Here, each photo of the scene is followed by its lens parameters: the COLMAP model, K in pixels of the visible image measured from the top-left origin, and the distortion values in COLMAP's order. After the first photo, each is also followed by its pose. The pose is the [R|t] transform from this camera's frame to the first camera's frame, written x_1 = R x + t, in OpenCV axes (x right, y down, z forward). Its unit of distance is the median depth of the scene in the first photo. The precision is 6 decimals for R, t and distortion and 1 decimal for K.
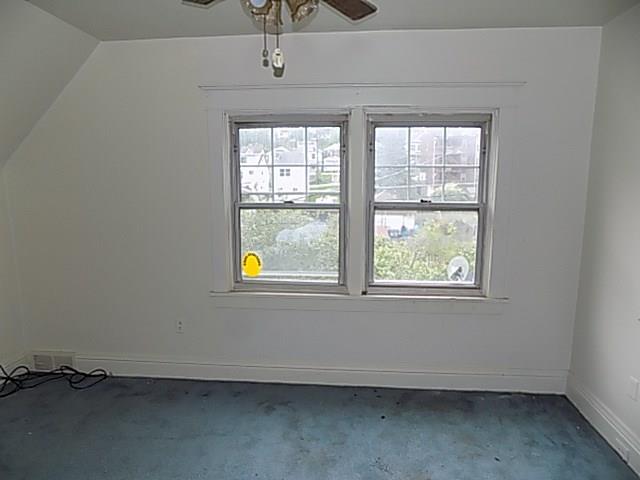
lens RADIAL K [[428.6, 0, 317.8], [0, 428.6, 235.6], [0, 0, 1]] dist [-0.046018, 0.038318]
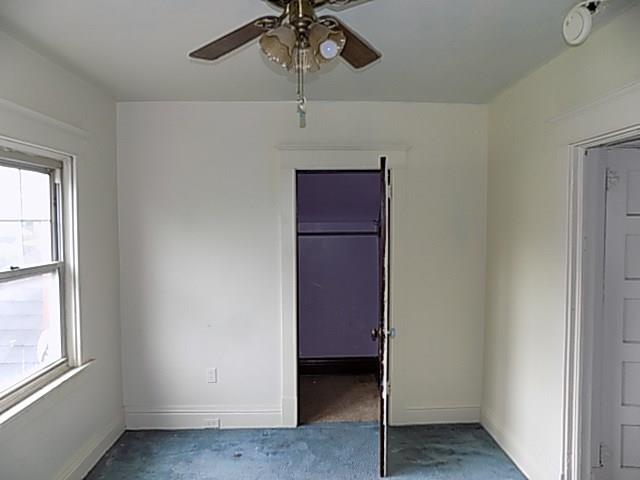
lens RADIAL K [[428.6, 0, 321.1], [0, 428.6, 239.6], [0, 0, 1]] dist [-0.046018, 0.038318]
pose [[-0.119200, -0.057244, 0.991219, -0.535567], [0.164684, 0.983368, 0.076595, -0.100796], [-0.979117, 0.172368, -0.107790, 0.581066]]
